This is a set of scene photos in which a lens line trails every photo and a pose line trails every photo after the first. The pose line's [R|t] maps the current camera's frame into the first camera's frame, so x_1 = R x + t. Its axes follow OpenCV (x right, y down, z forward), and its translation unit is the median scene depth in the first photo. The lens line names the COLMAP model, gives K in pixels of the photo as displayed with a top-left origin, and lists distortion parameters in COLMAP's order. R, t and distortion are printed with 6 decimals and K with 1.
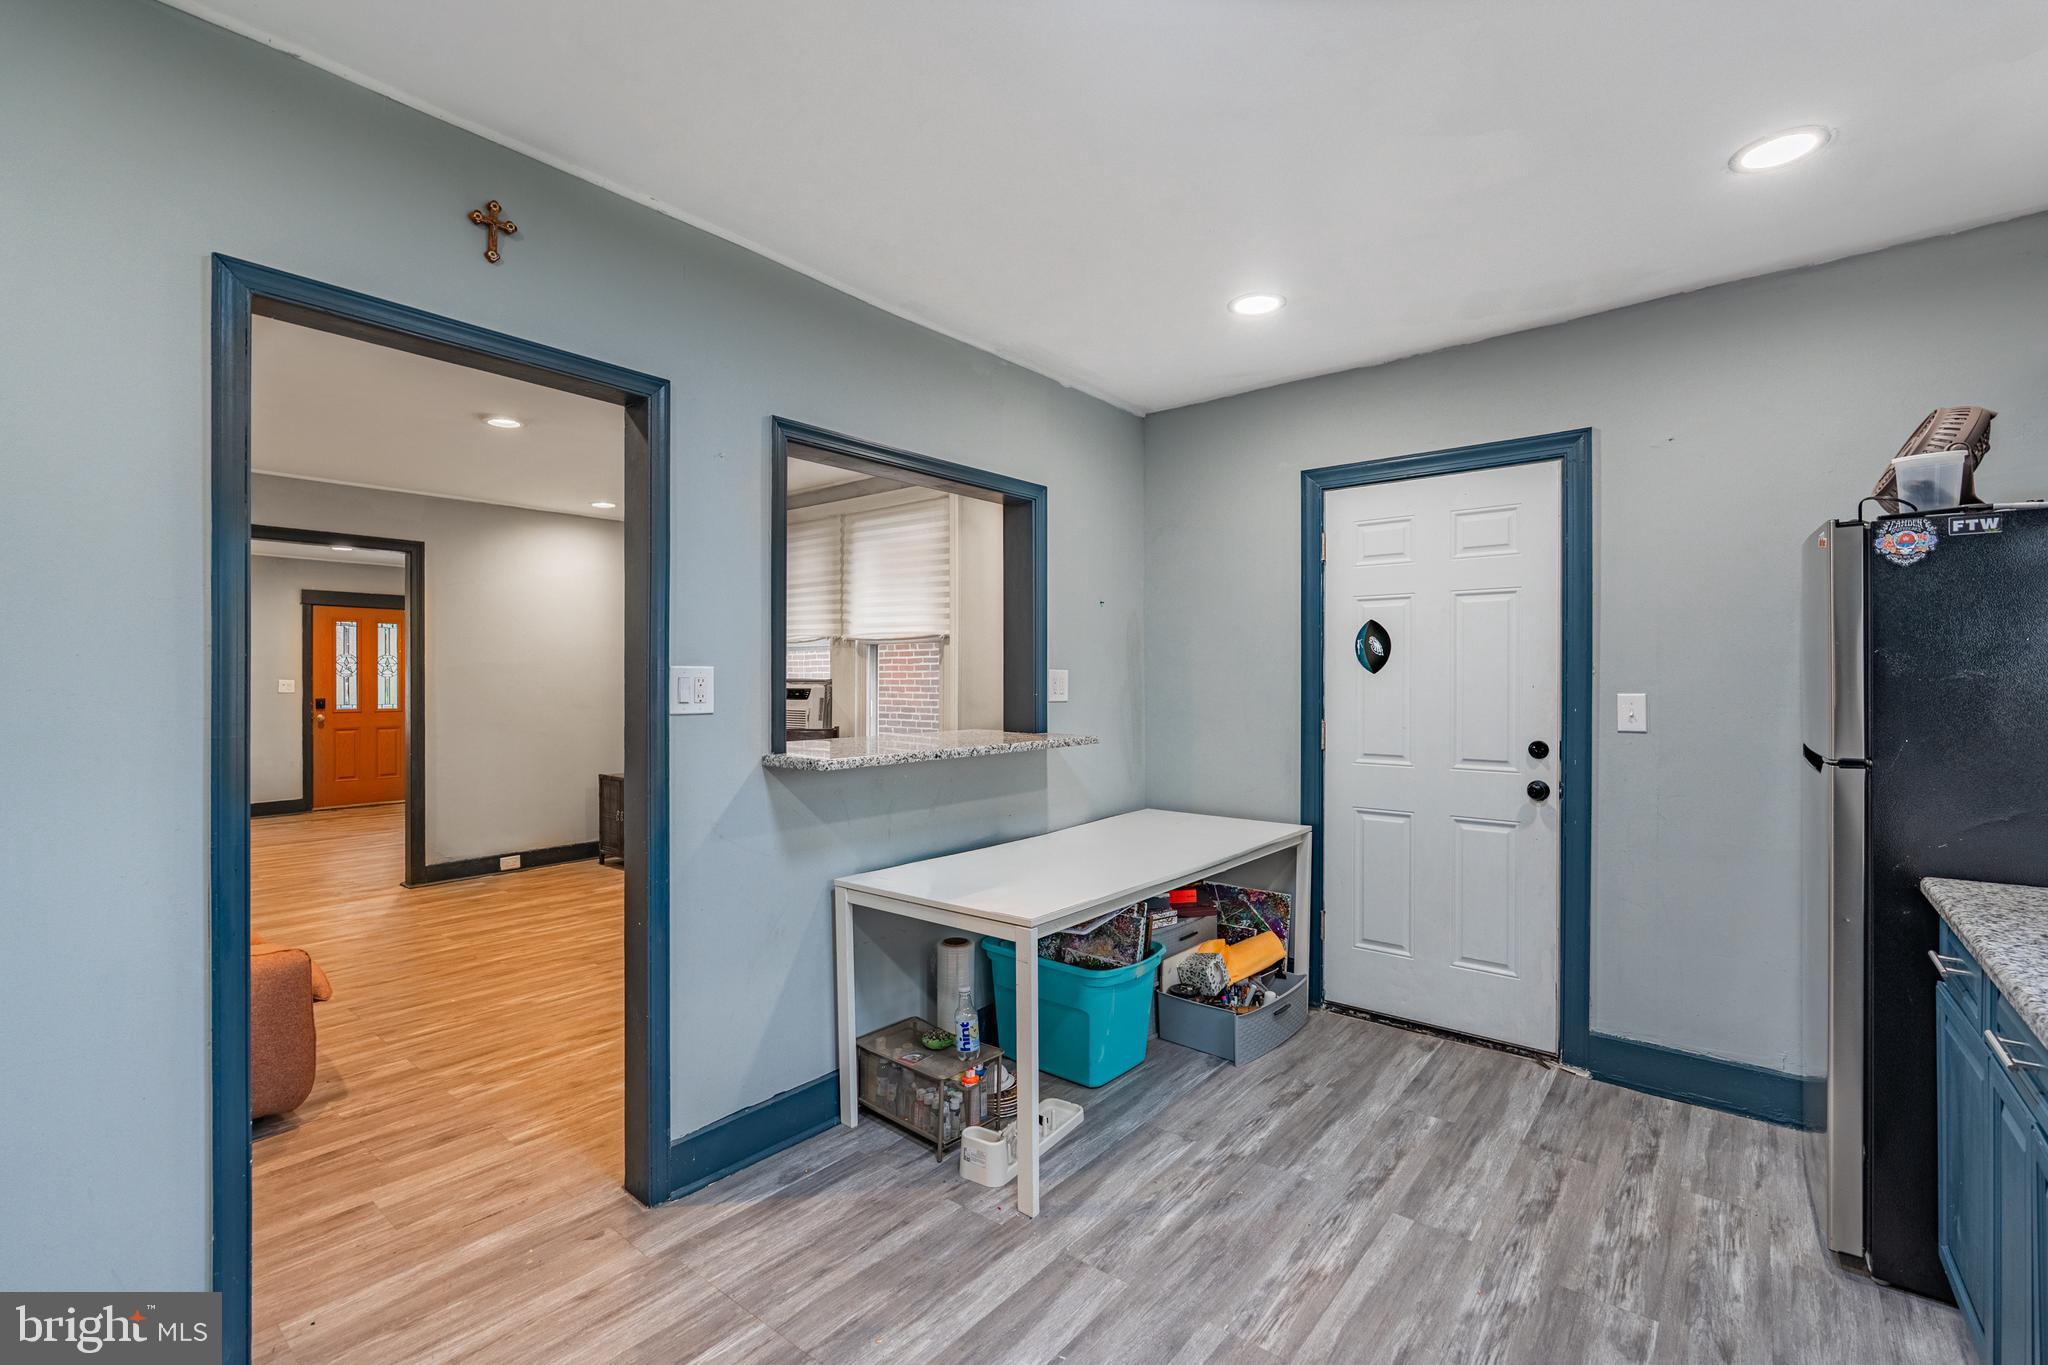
lens RADIAL K [[902.6, 0, 1022.9], [0, 902.6, 689.8], [0, 0, 1]] dist [-0.007723, 0.001606]
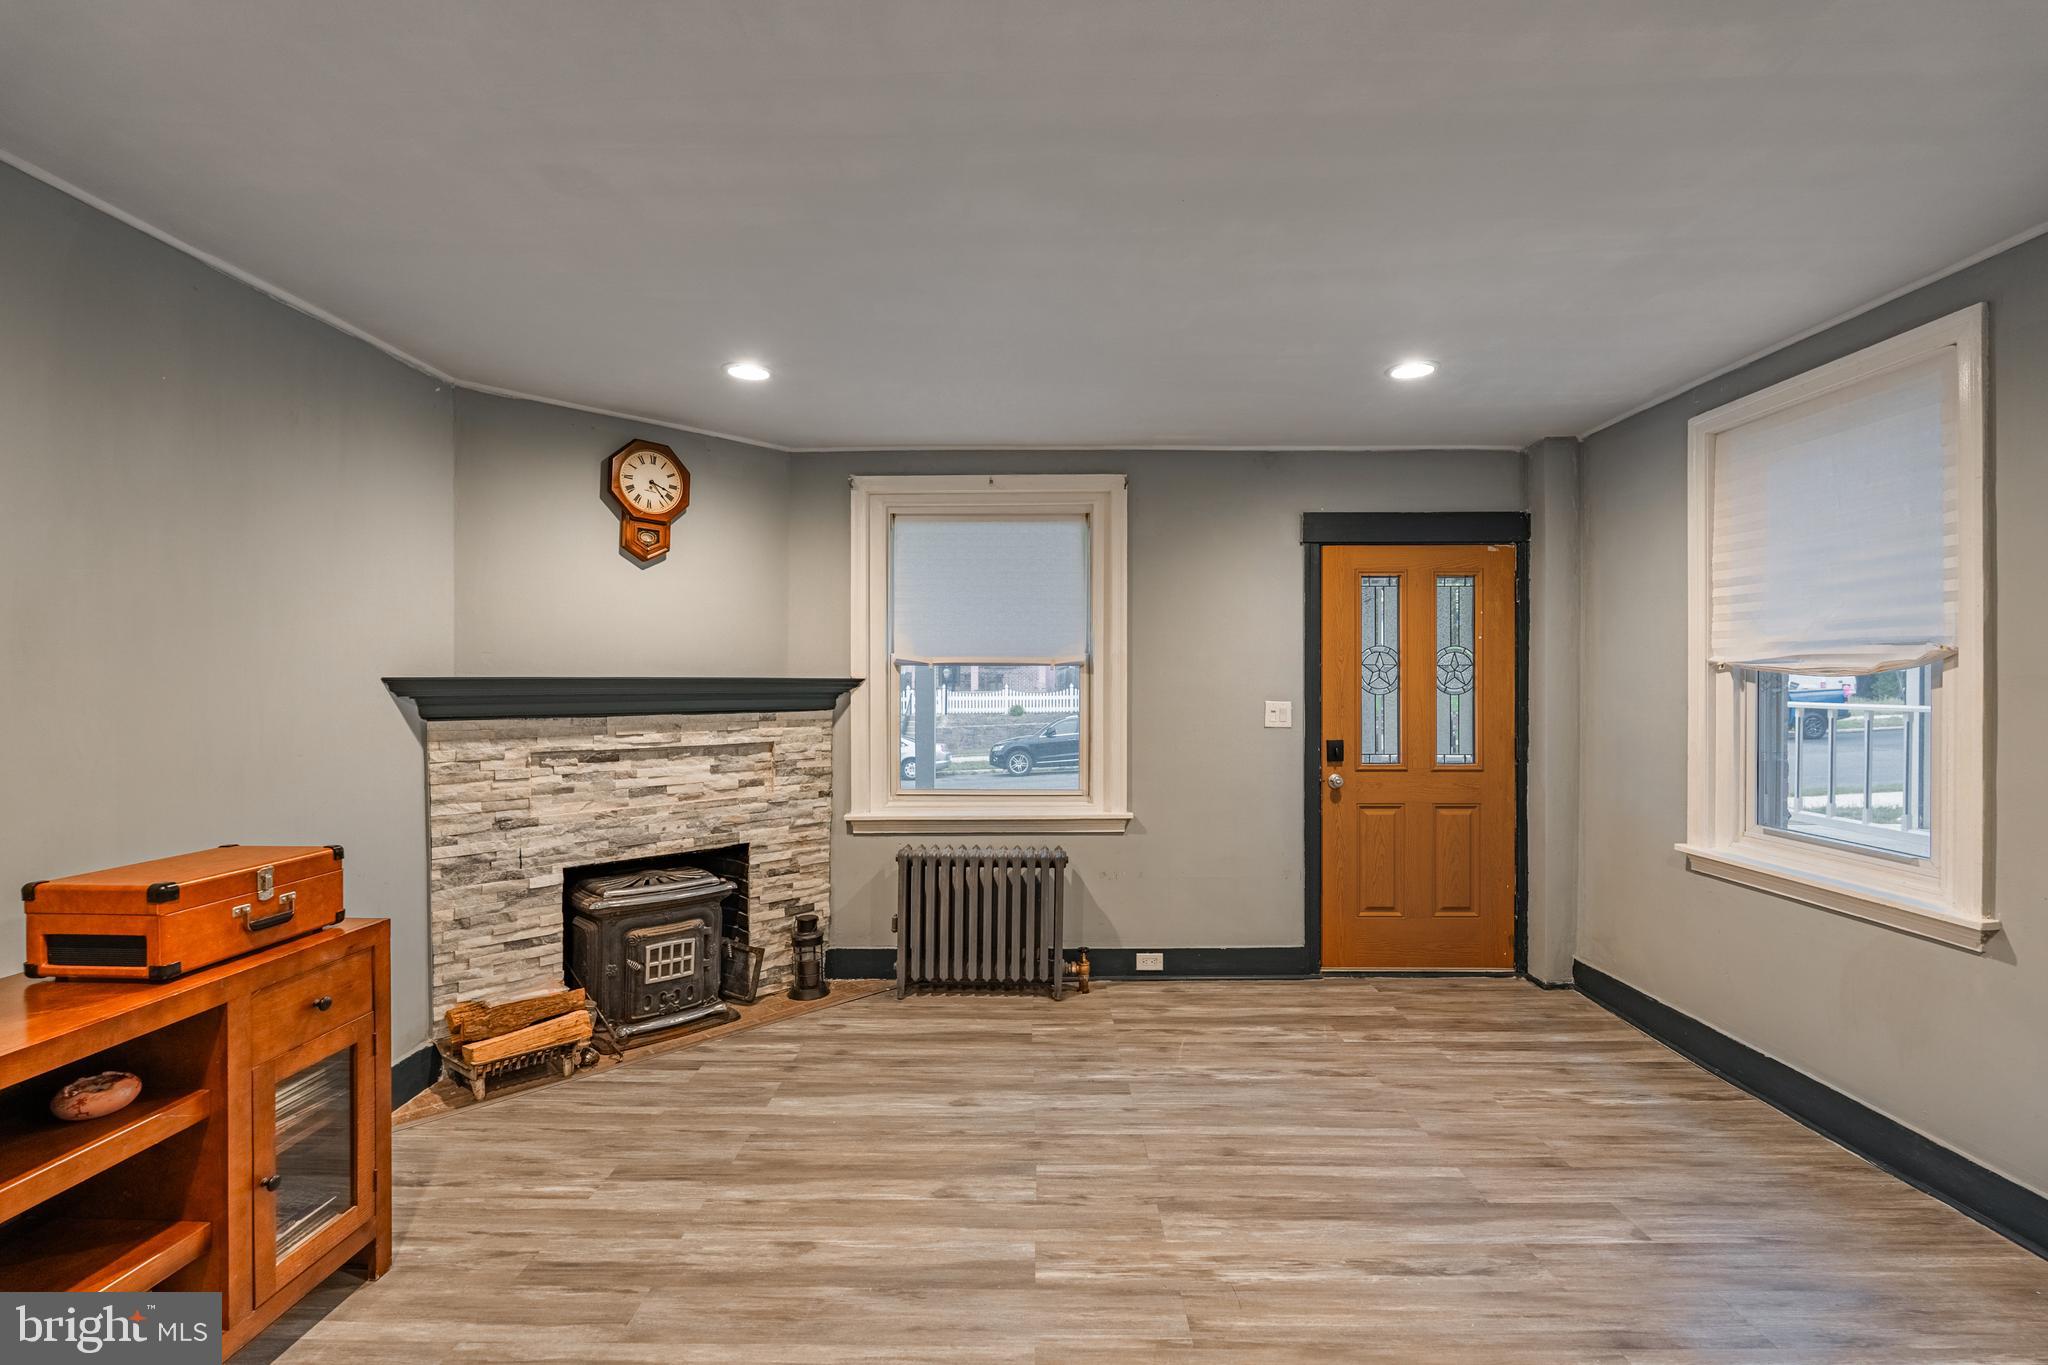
lens RADIAL K [[902.6, 0, 1018.5], [0, 902.6, 684.1], [0, 0, 1]] dist [-0.007723, 0.001606]
pose [[0.619465, 0.002391, -0.785021, -0.822808], [-0.005373, 0.999985, -0.001194, -0.029695], [0.785006, 0.004957, 0.619468, 0.922735]]
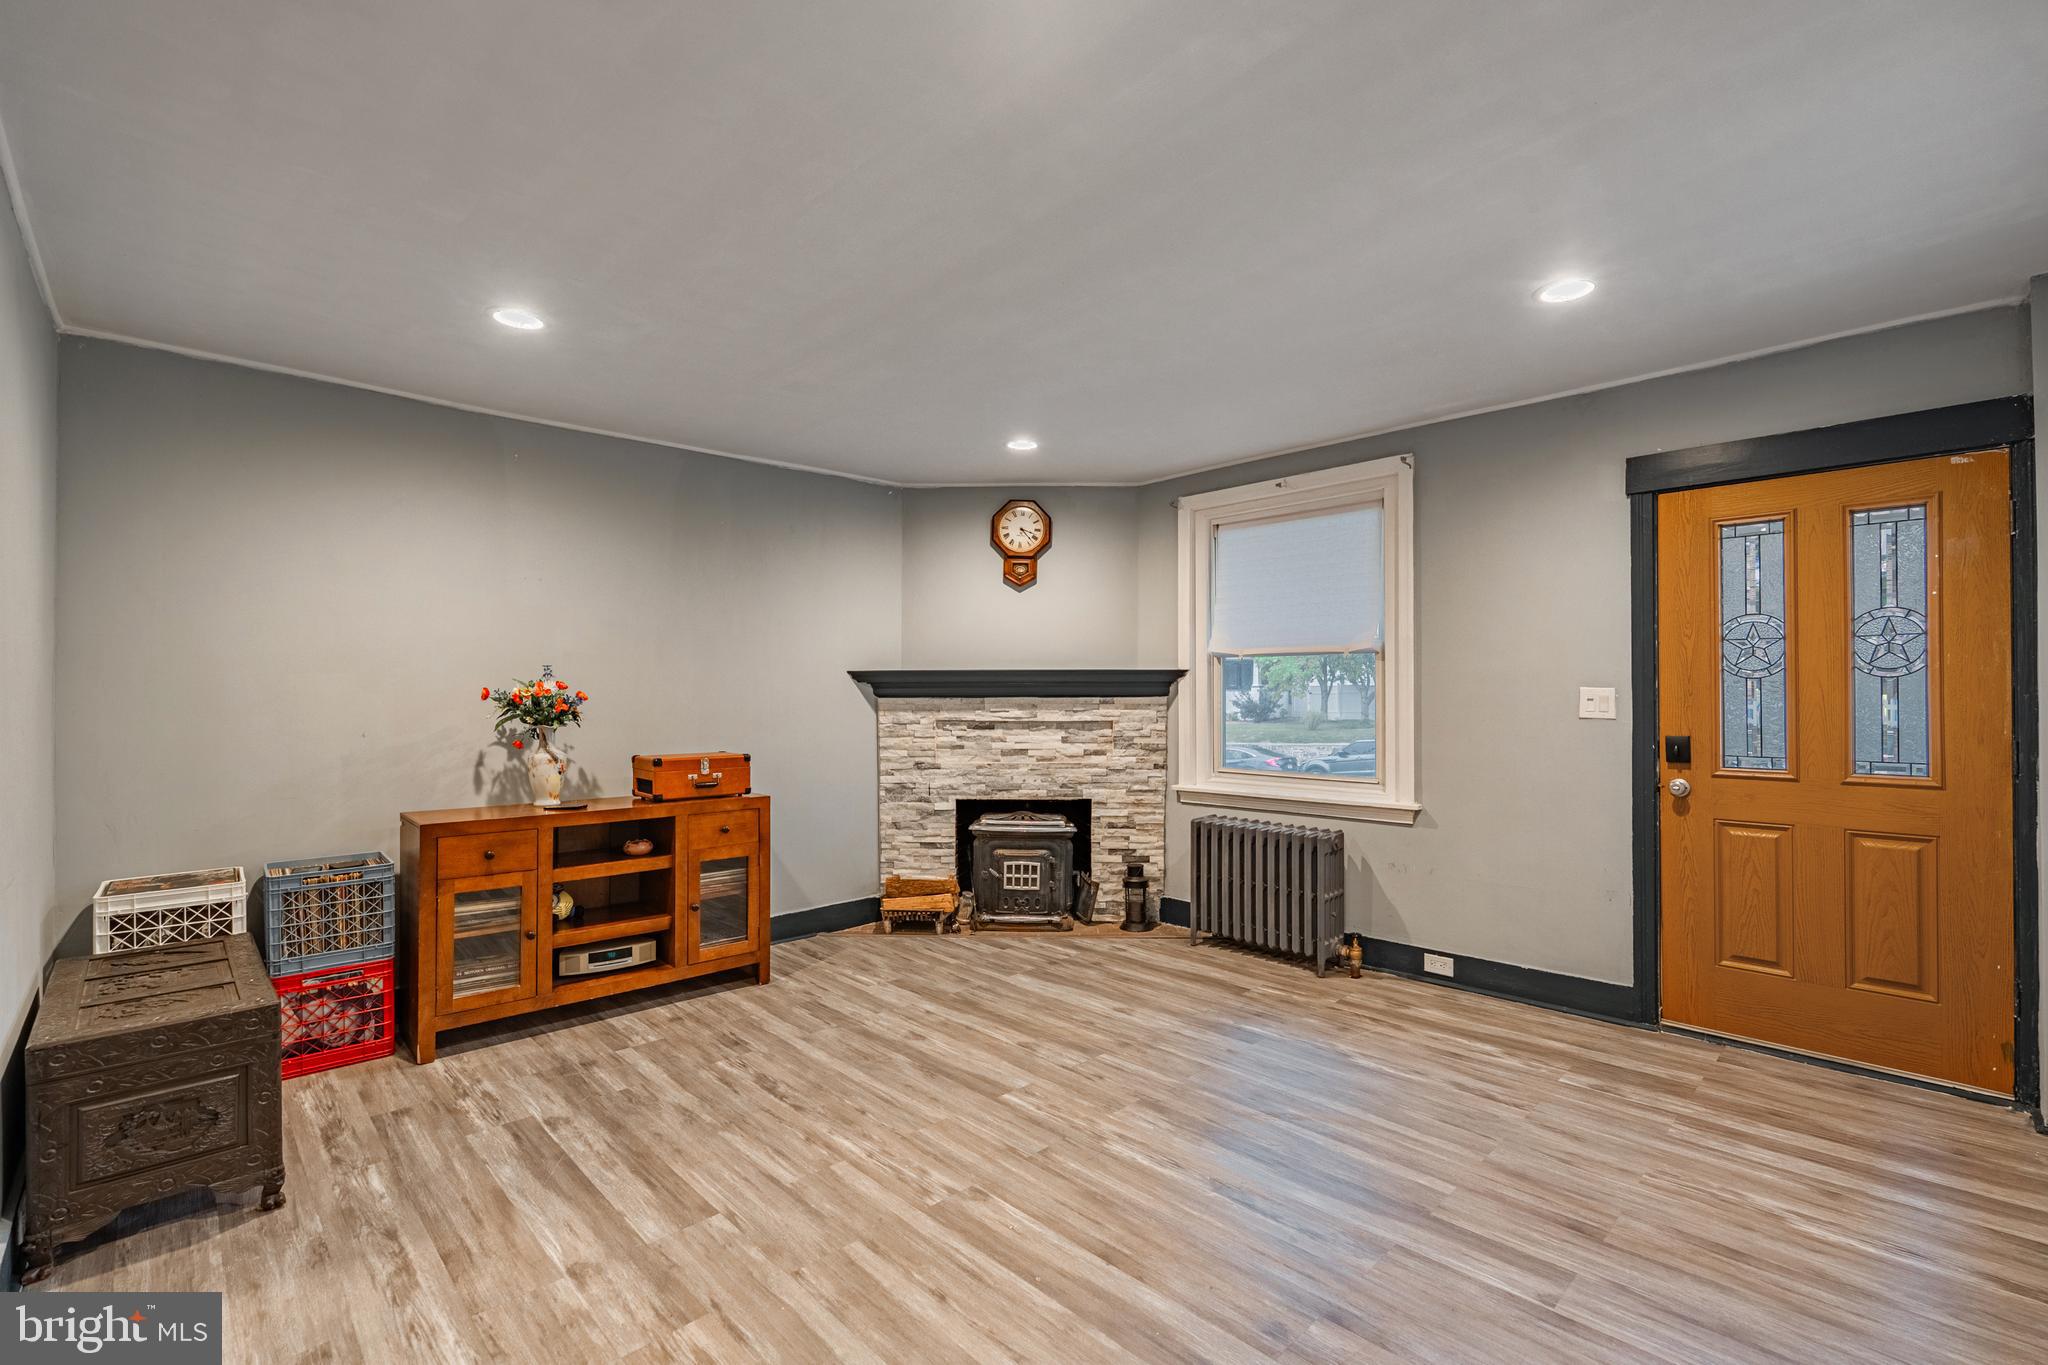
lens RADIAL K [[902.6, 0, 1022.7], [0, 902.6, 683.8], [0, 0, 1]] dist [-0.007723, 0.001606]
pose [[-0.125292, -0.007543, -0.992091, -0.597584], [-0.004442, 0.999965, -0.007042, -0.013575], [0.992110, 0.003524, -0.125321, 1.244448]]
